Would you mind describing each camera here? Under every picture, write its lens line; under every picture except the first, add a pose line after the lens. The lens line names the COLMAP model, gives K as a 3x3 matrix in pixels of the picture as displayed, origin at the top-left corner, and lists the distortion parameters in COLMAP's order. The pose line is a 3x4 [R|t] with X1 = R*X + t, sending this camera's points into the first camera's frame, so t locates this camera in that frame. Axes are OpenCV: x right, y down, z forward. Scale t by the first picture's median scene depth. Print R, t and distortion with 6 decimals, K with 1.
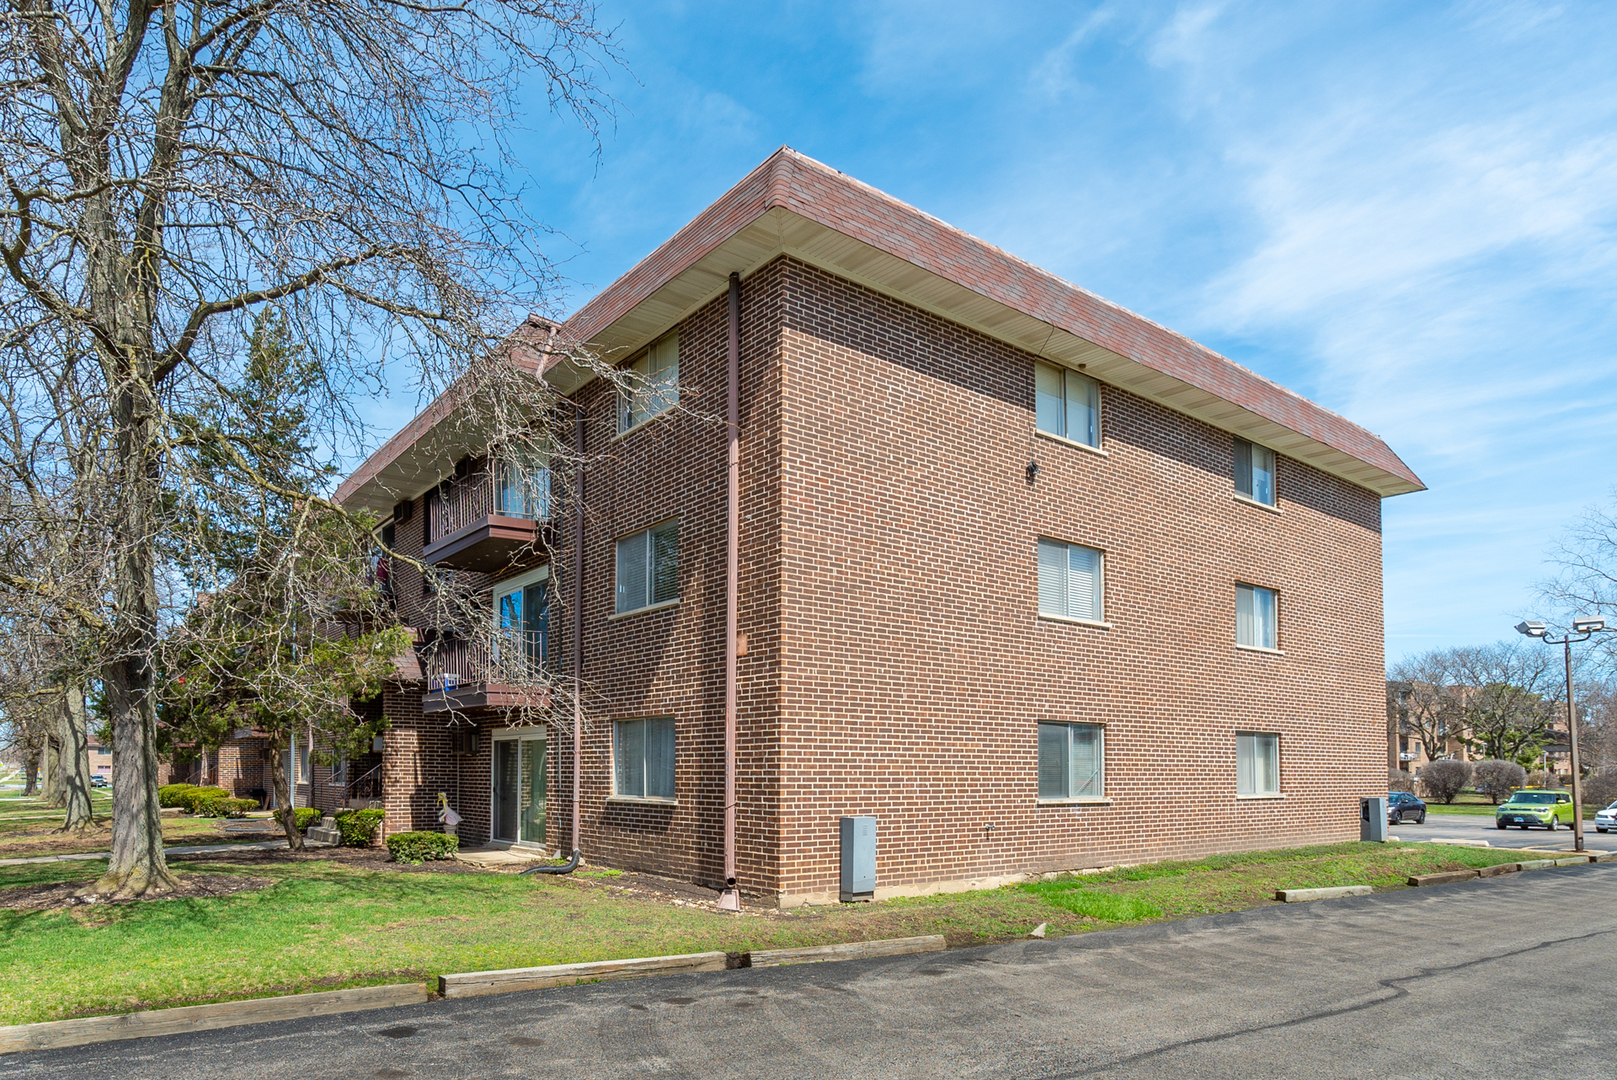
lens RADIAL K [[736.7, 0, 805.7], [0, 736.7, 545.7], [0, 0, 1]] dist [-0.000935, 0.000236]
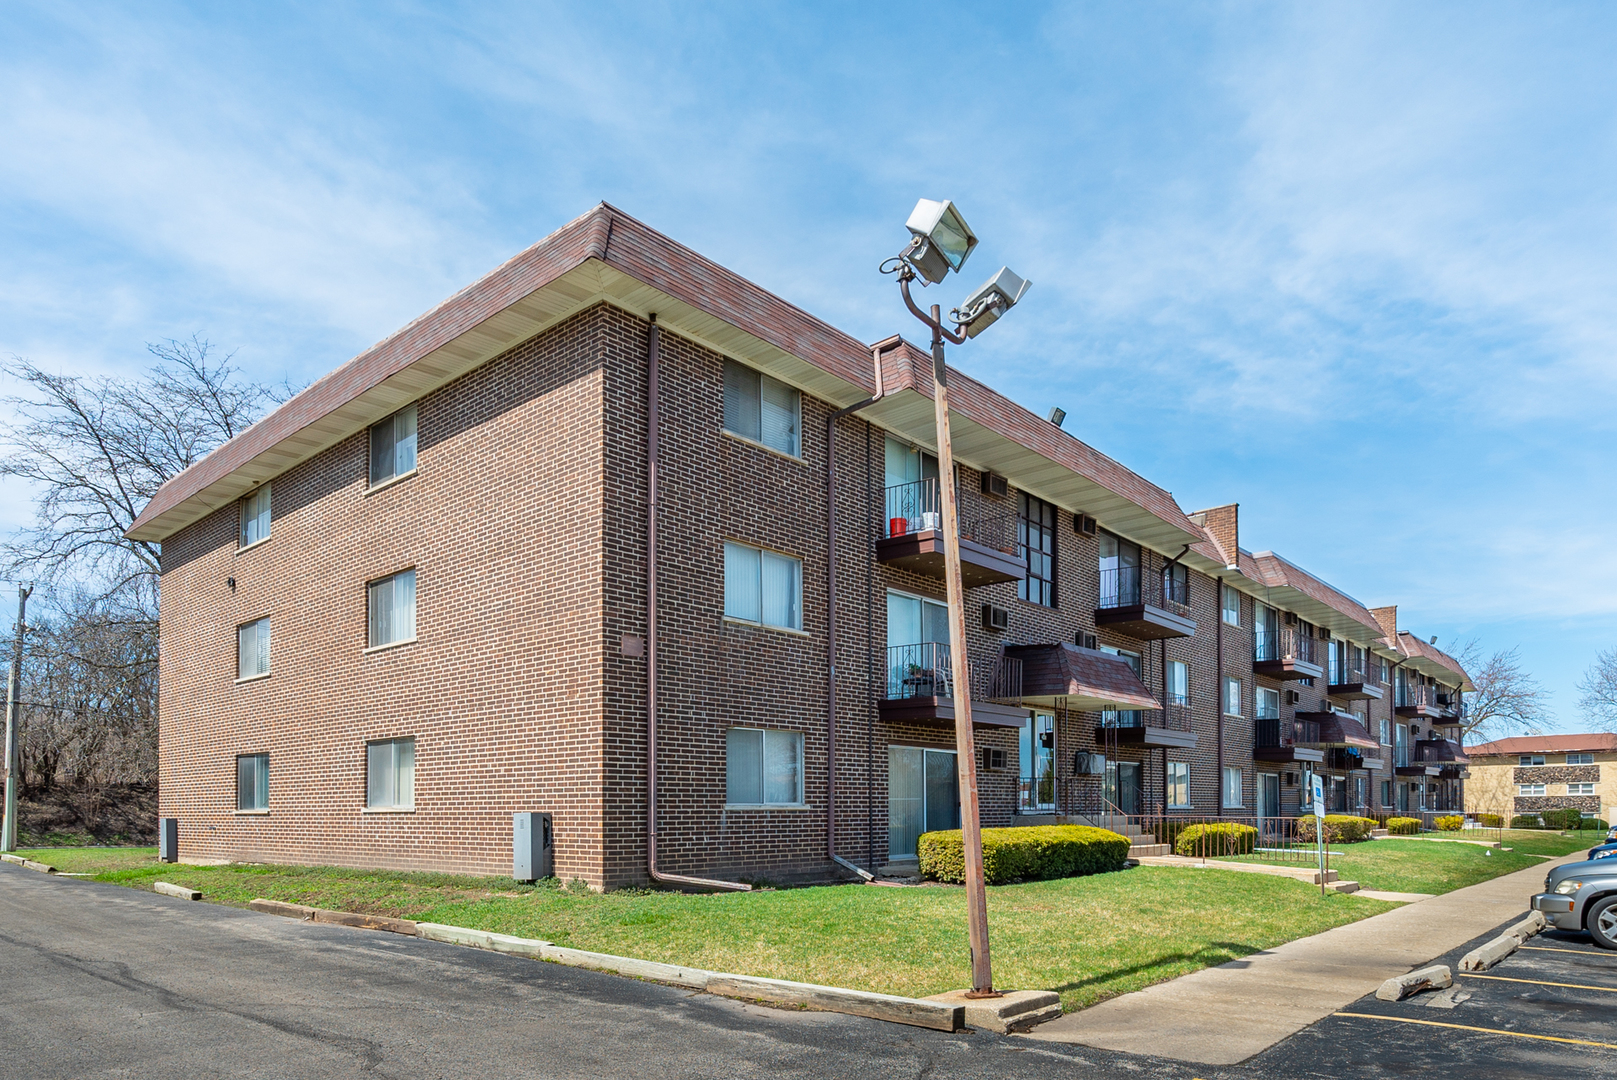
lens RADIAL K [[781.0, 0, 778.7], [0, 781.0, 547.7], [0, 0, 1]] dist [-0.002701, 0.000384]
pose [[0.386768, -0.289316, -0.875618, 1.647032], [0.288350, 0.939842, -0.183170, 0.335645], [0.875937, -0.181640, 0.446925, 1.002618]]
